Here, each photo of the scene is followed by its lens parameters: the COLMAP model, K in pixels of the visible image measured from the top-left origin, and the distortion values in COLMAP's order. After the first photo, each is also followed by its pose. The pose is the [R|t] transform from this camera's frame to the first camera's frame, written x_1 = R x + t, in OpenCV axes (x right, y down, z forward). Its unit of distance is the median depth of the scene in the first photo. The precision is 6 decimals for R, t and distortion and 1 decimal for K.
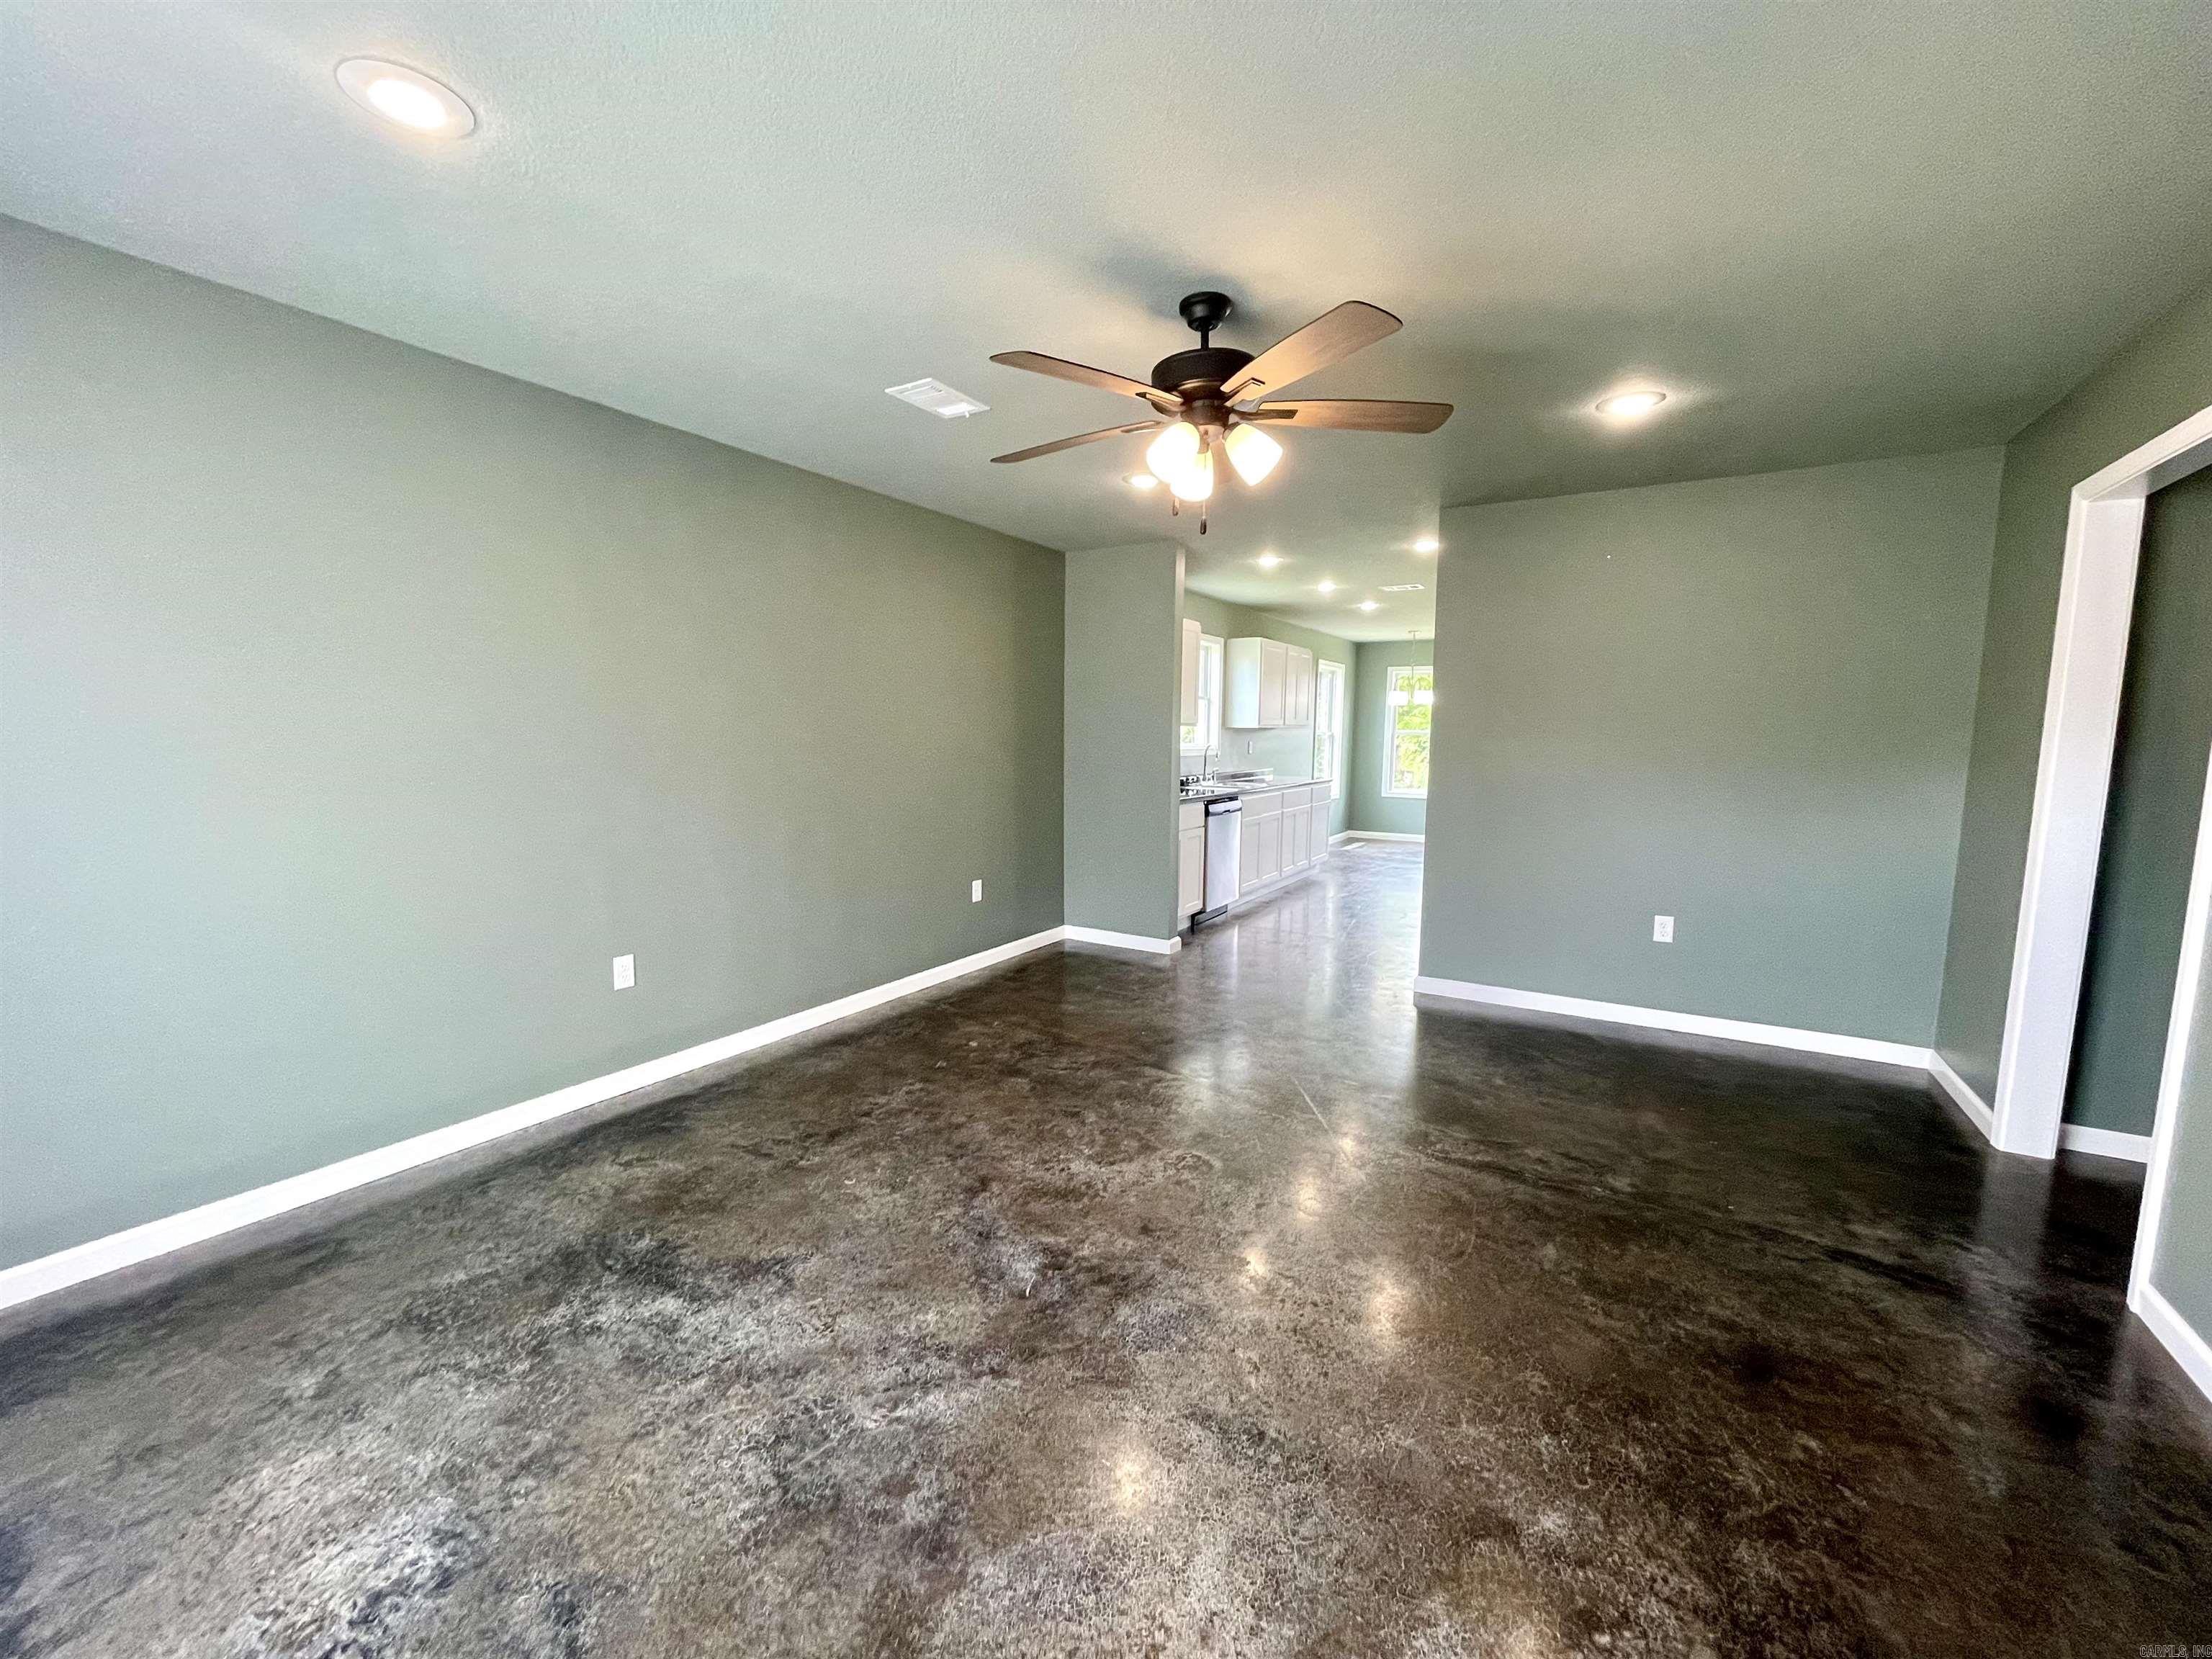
lens RADIAL K [[893.4, 0, 1106.0], [0, 893.4, 829.5], [0, 0, 1]] dist [-0.006184, -0.000308]
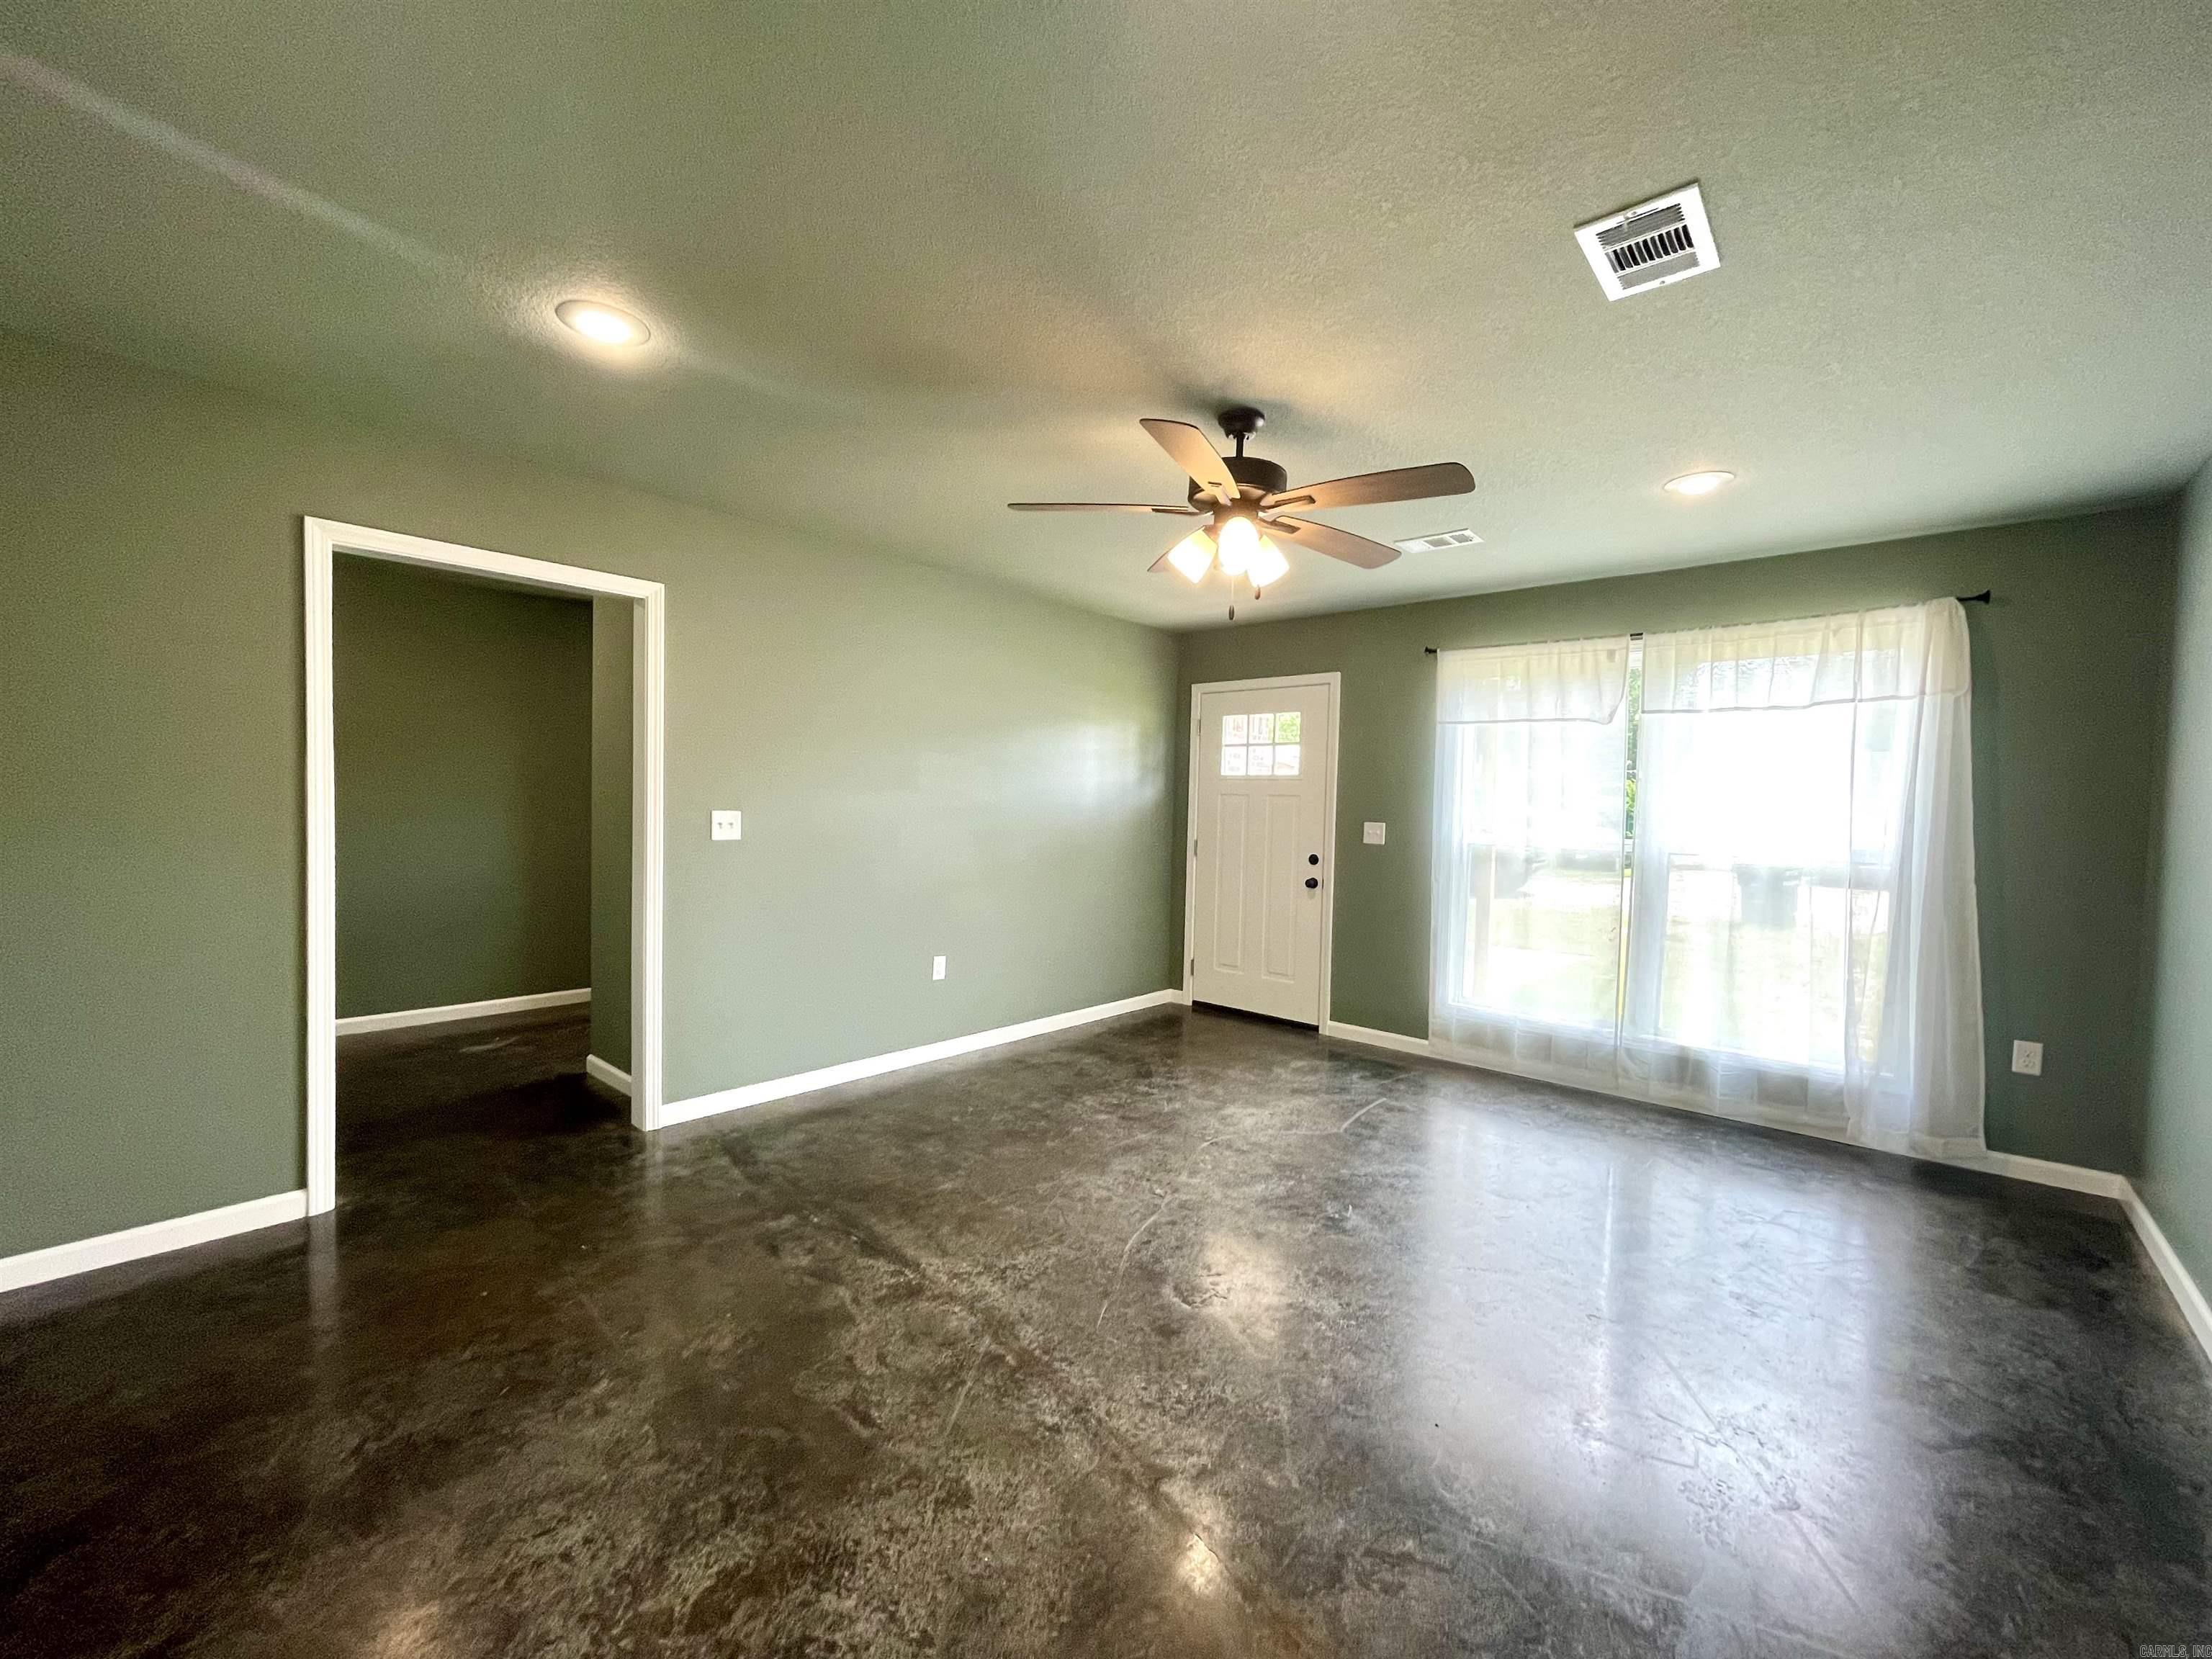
lens RADIAL K [[895.8, 0, 1097.9], [0, 895.8, 835.0], [0, 0, 1]] dist [-0.009938, 0.007689]
pose [[-0.980810, -0.041459, 0.190507, 0.052456], [-0.012220, 0.988280, 0.152161, -0.241286], [-0.194583, 0.146913, -0.969822, 2.196469]]
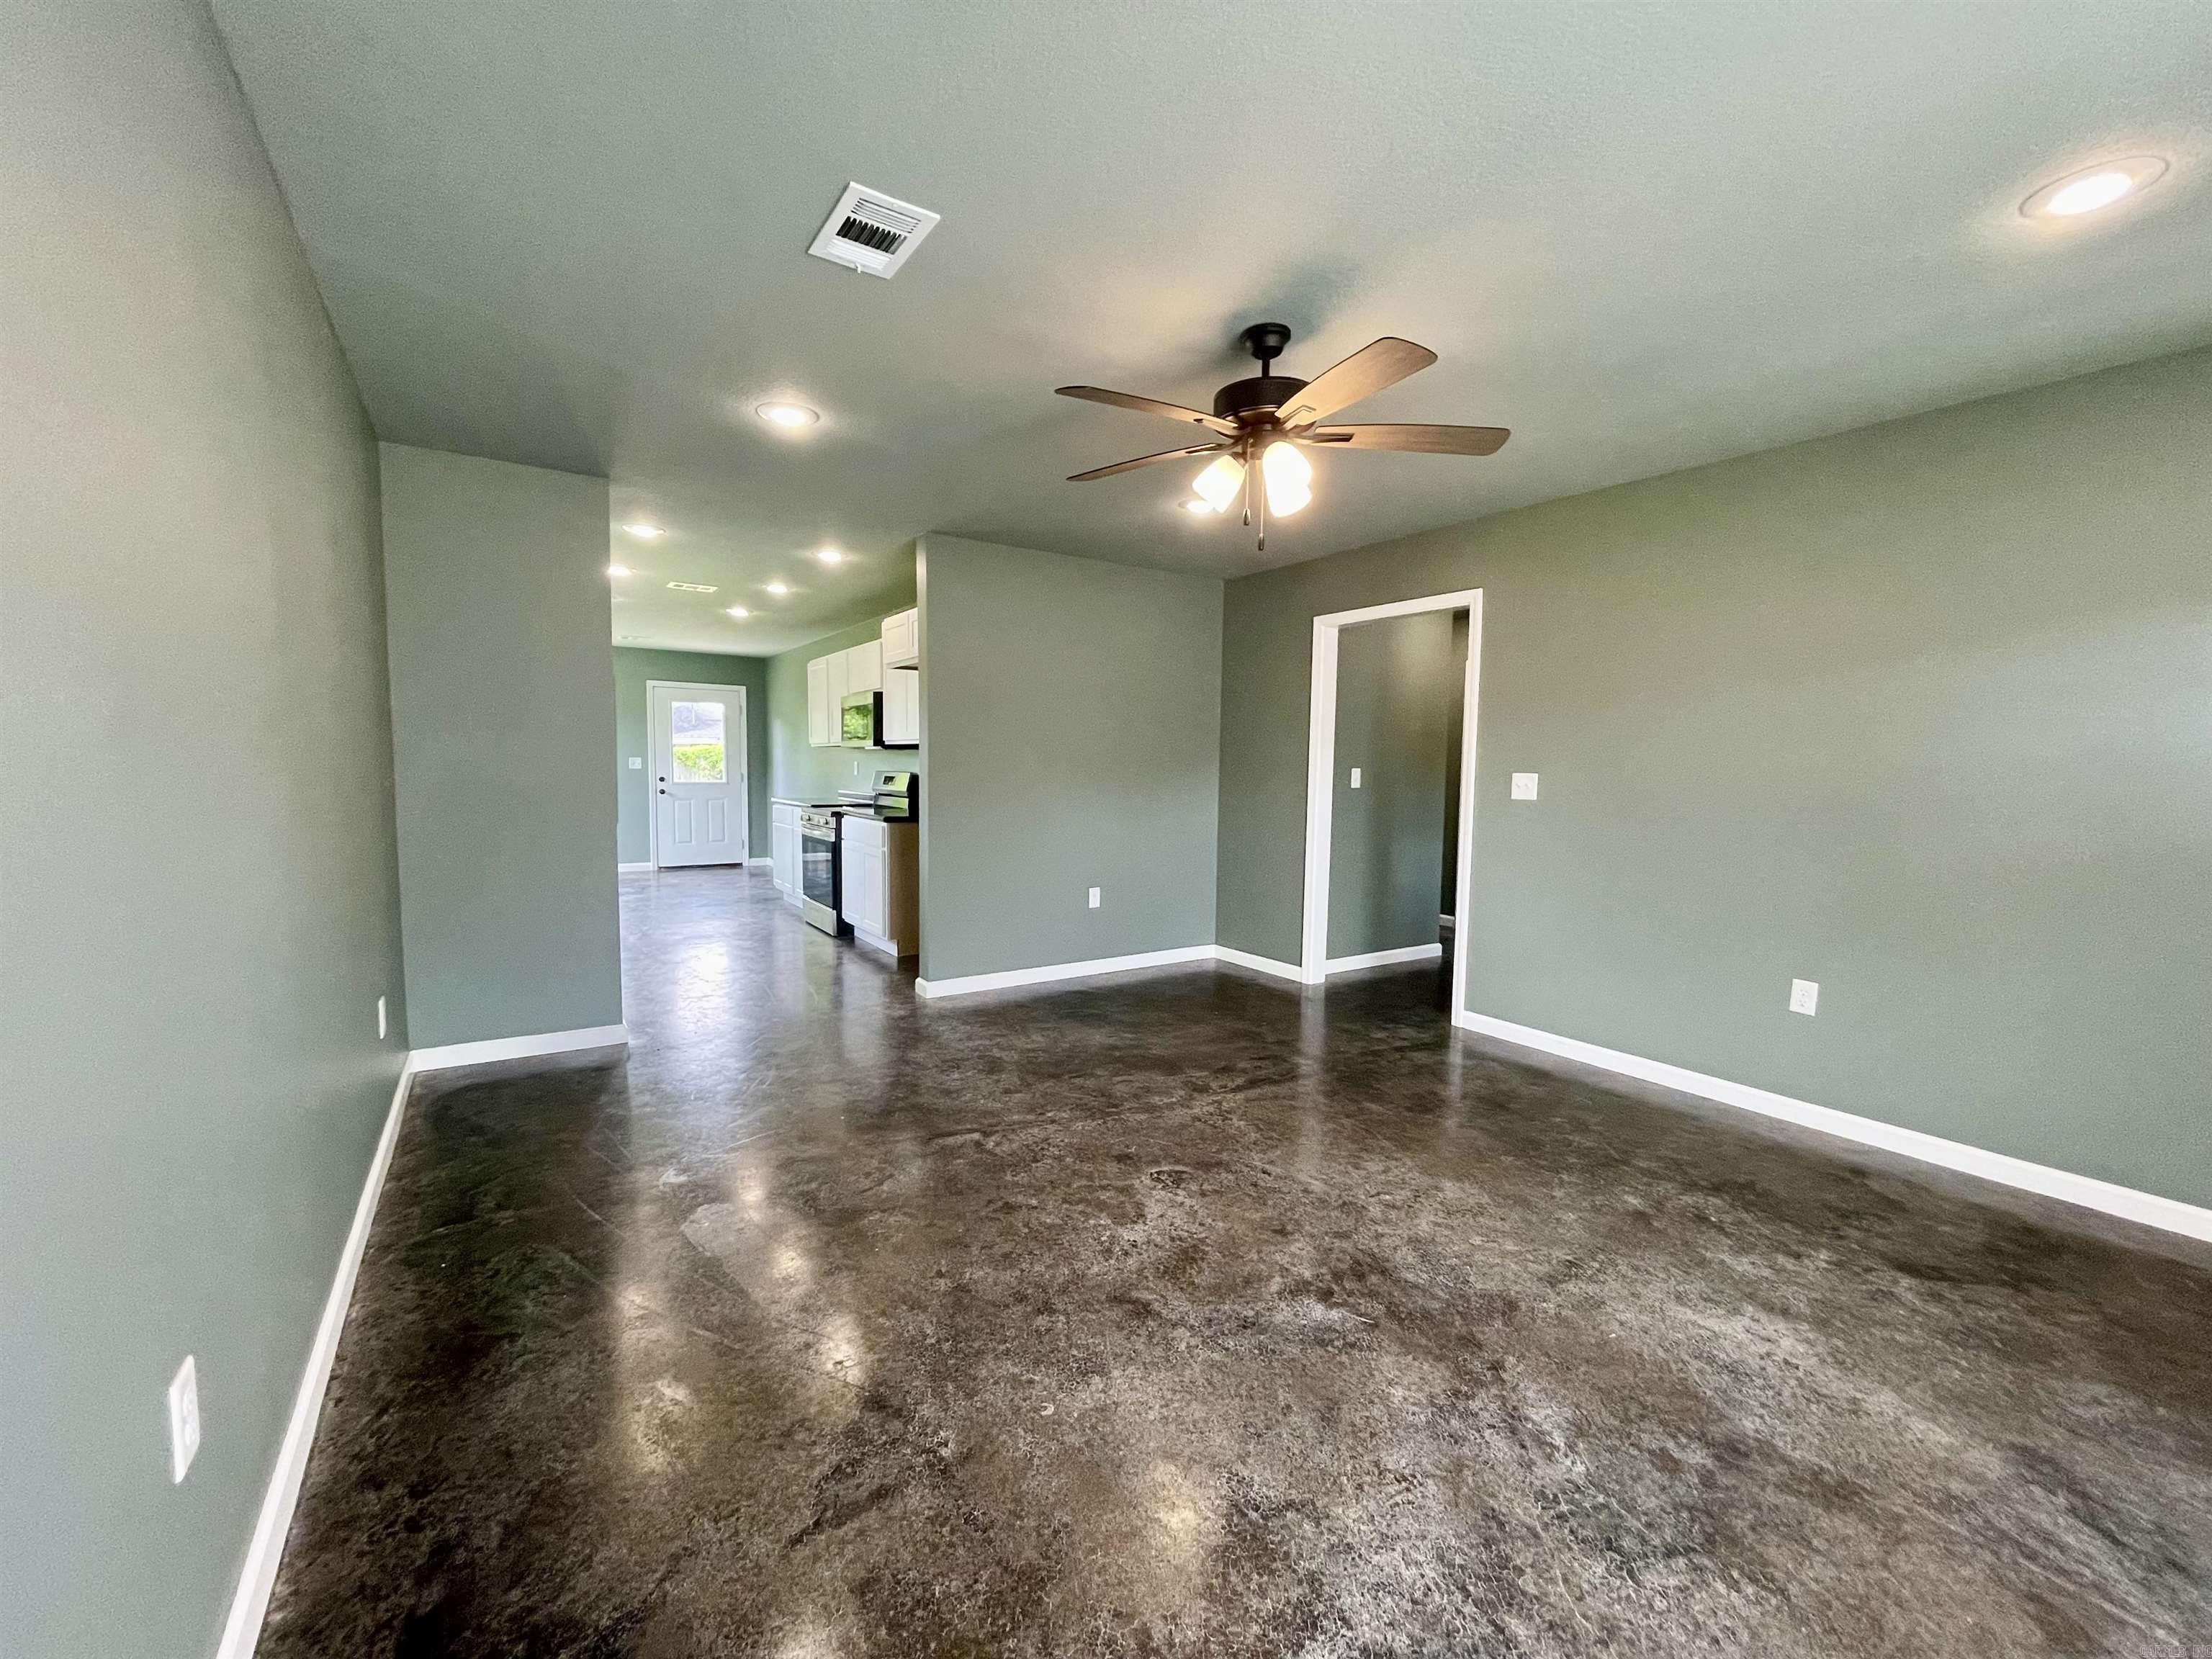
lens RADIAL K [[895.8, 0, 1097.9], [0, 895.8, 835.0], [0, 0, 1]] dist [-0.009938, 0.007689]
pose [[0.426013, -0.075027, 0.901601, -0.970316], [0.087093, 0.995328, 0.041675, -0.057977], [-0.900515, 0.060769, 0.430557, 0.769251]]
